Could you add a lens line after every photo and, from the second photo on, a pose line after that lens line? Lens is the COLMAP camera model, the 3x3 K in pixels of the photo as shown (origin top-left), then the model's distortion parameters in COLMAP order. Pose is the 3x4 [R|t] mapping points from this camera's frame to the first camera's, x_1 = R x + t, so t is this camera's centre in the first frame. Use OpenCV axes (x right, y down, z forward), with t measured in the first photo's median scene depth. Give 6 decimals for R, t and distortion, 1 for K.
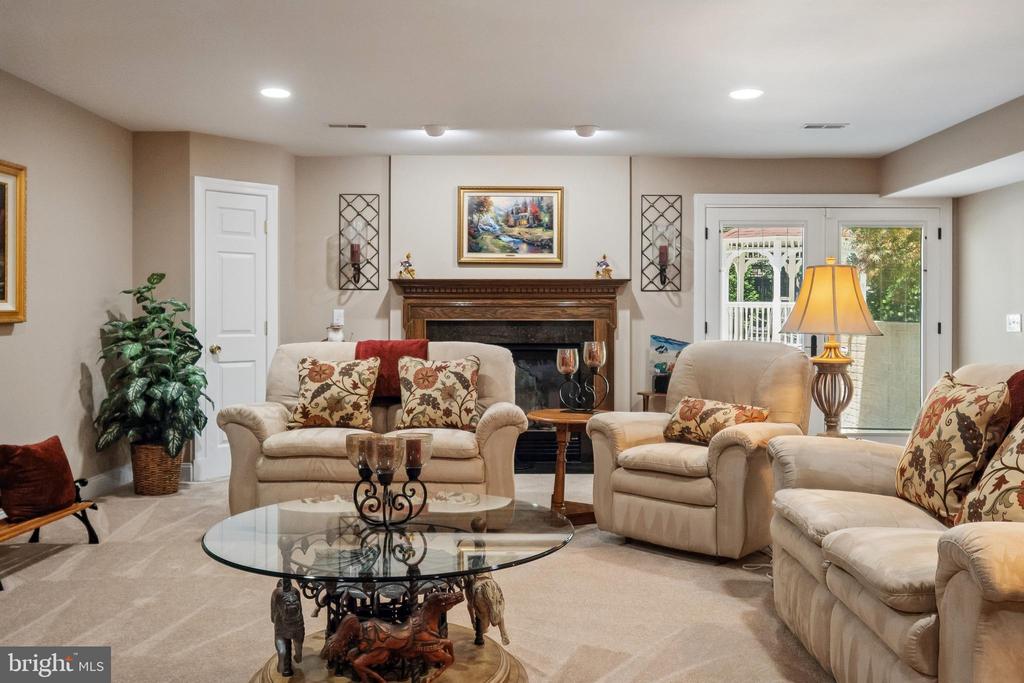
lens RADIAL K [[862.0, 0, 512.7], [0, 862.0, 334.6], [0, 0, 1]] dist [-0.002980, -0.000370]
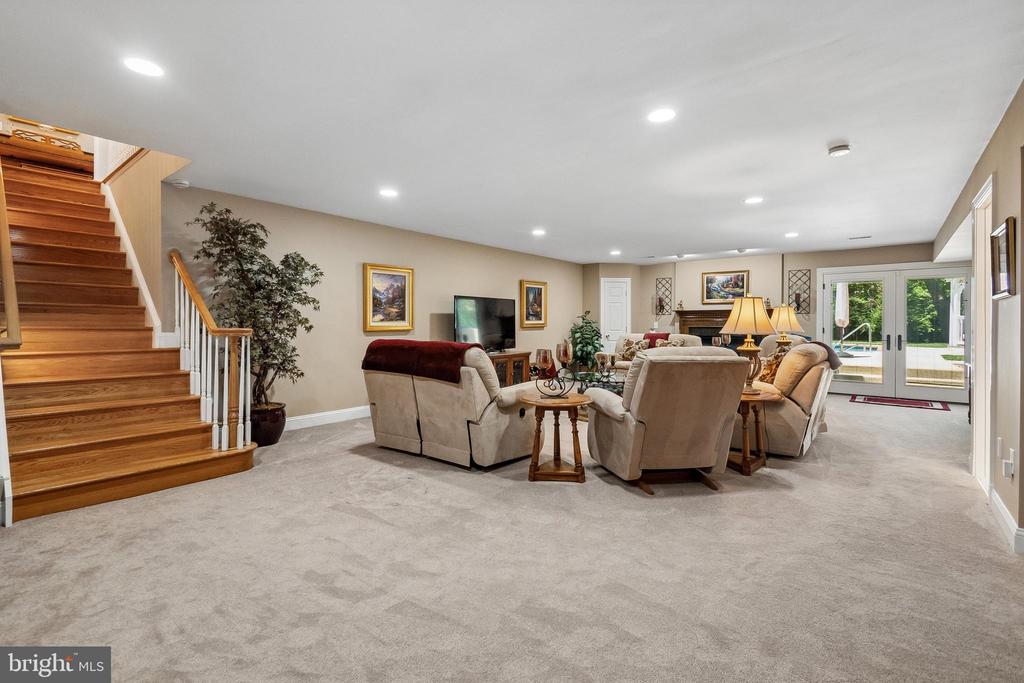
lens RADIAL K [[460.1, 0, 512.6], [0, 460.1, 335.9], [0, 0, 1]] dist [0.009622, -0.003421]
pose [[0.783278, 0.016083, -0.621463, 0.343315], [-0.015073, 0.999863, 0.006878, 0.009641], [0.621489, 0.003980, 0.783413, -0.388124]]
